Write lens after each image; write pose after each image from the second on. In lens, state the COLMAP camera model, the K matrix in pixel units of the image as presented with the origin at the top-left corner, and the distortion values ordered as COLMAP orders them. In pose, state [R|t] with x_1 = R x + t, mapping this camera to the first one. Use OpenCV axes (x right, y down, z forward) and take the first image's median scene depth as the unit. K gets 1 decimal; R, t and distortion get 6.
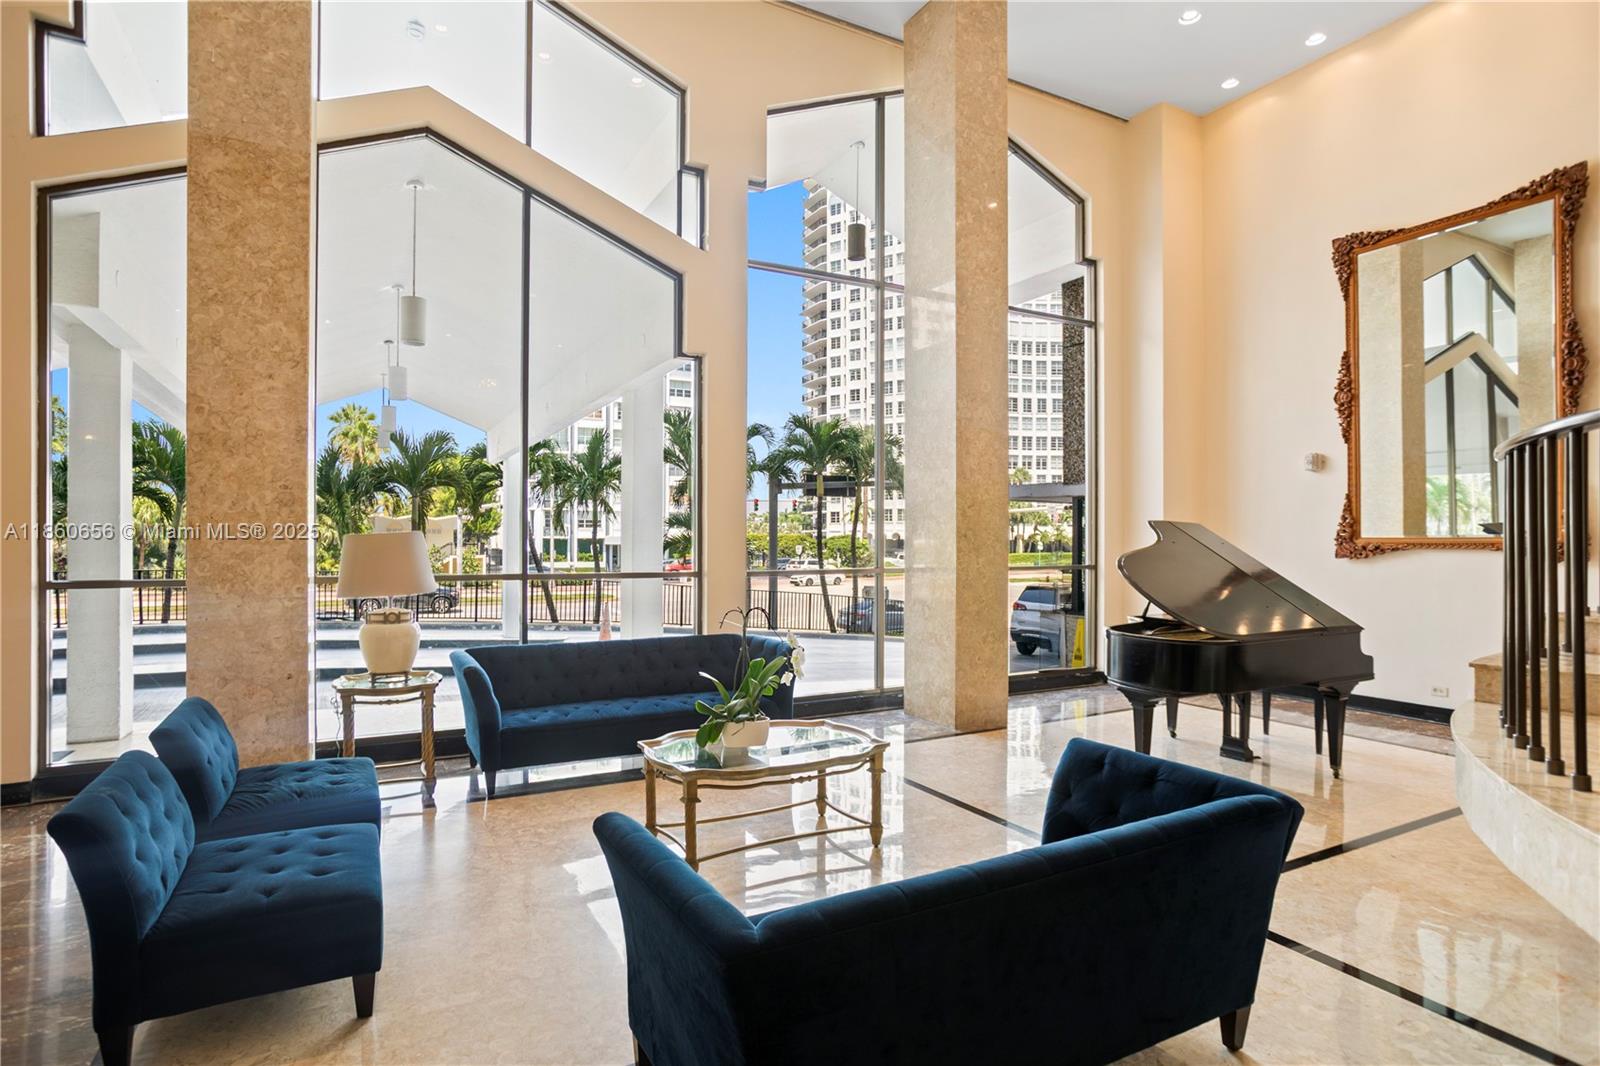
lens RADIAL K [[855.4, 0, 795.3], [0, 855.4, 526.5], [0, 0, 1]] dist [-0.002242, 0.001966]
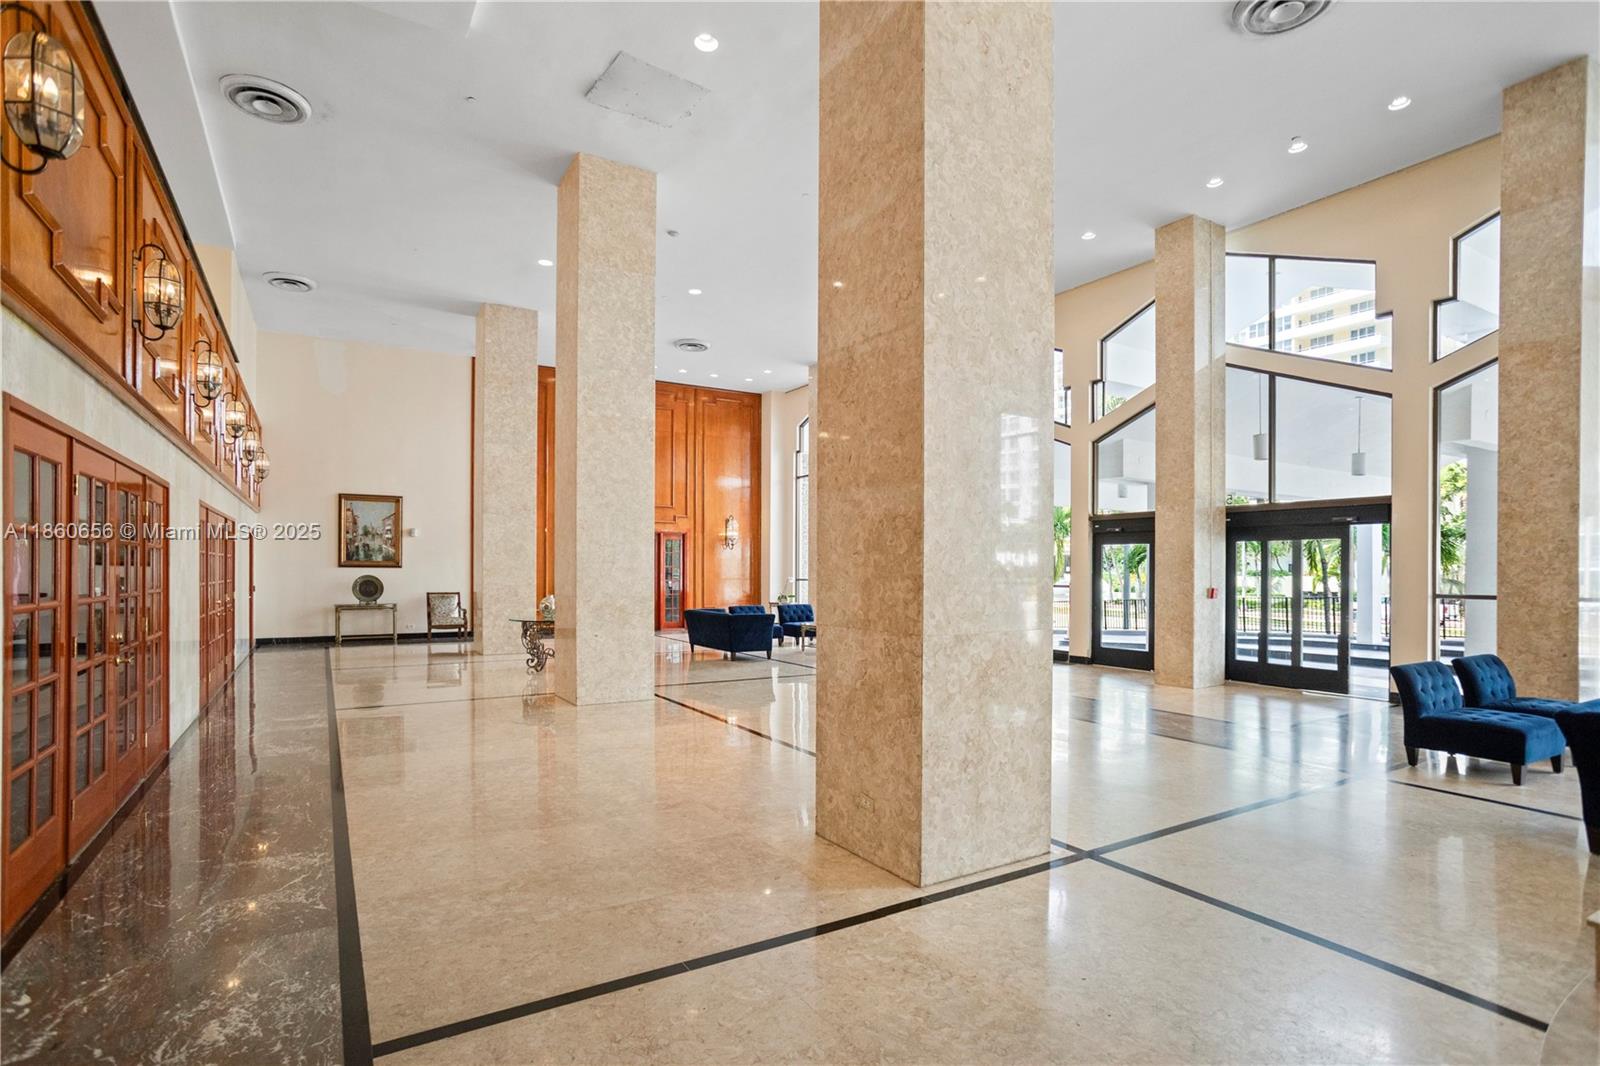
lens RADIAL K [[805.4, 0, 777.3], [0, 805.4, 580.0], [0, 0, 1]] dist [-0.029990, 0.016269]
pose [[0.070263, 0.014931, -0.997417, 0.841616], [0.011190, 0.999813, 0.015755, -0.011370], [0.997466, -0.012268, 0.070083, -0.632350]]
